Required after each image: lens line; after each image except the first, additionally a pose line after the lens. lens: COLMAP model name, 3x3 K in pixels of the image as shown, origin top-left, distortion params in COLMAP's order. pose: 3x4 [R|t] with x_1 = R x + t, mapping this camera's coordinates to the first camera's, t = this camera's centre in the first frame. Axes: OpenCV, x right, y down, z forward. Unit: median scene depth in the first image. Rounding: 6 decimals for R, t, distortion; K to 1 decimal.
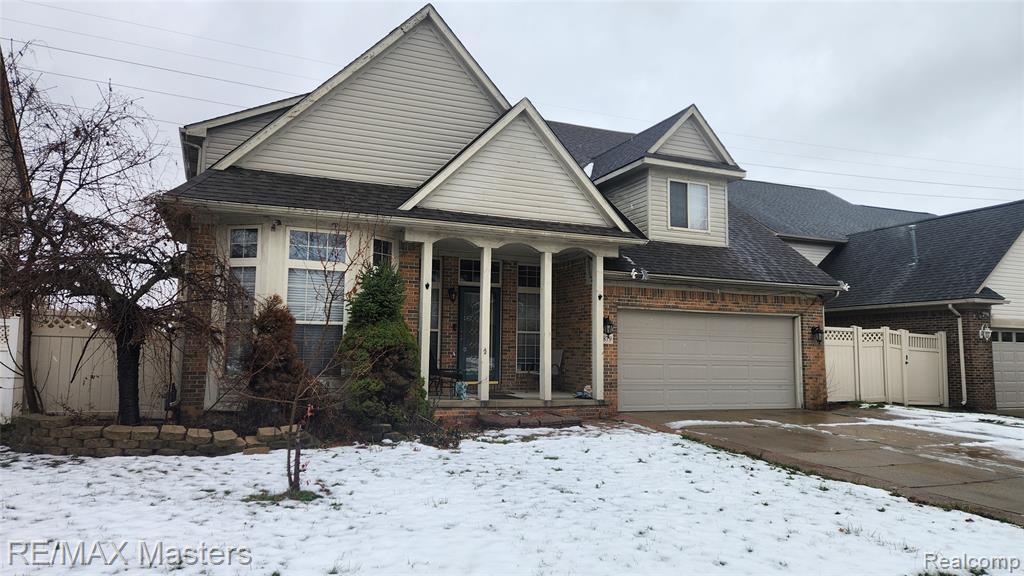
lens RADIAL K [[676.6, 0, 512.0], [0, 676.6, 288.0], [0, 0, 1]] dist [0.094452, -0.079419]
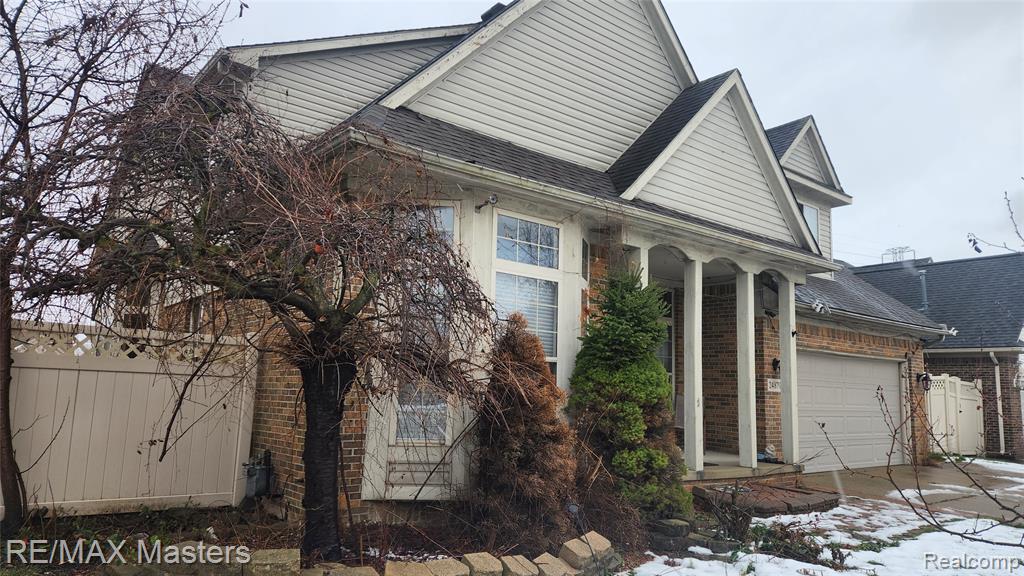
lens RADIAL K [[676.6, 0, 512.0], [0, 676.6, 288.0], [0, 0, 1]] dist [0.094452, -0.079419]
pose [[0.958926, 0.057643, 0.277737, -0.404754], [-0.046927, 0.997881, -0.045081, 0.011985], [-0.279747, 0.030196, 0.959599, 0.316652]]
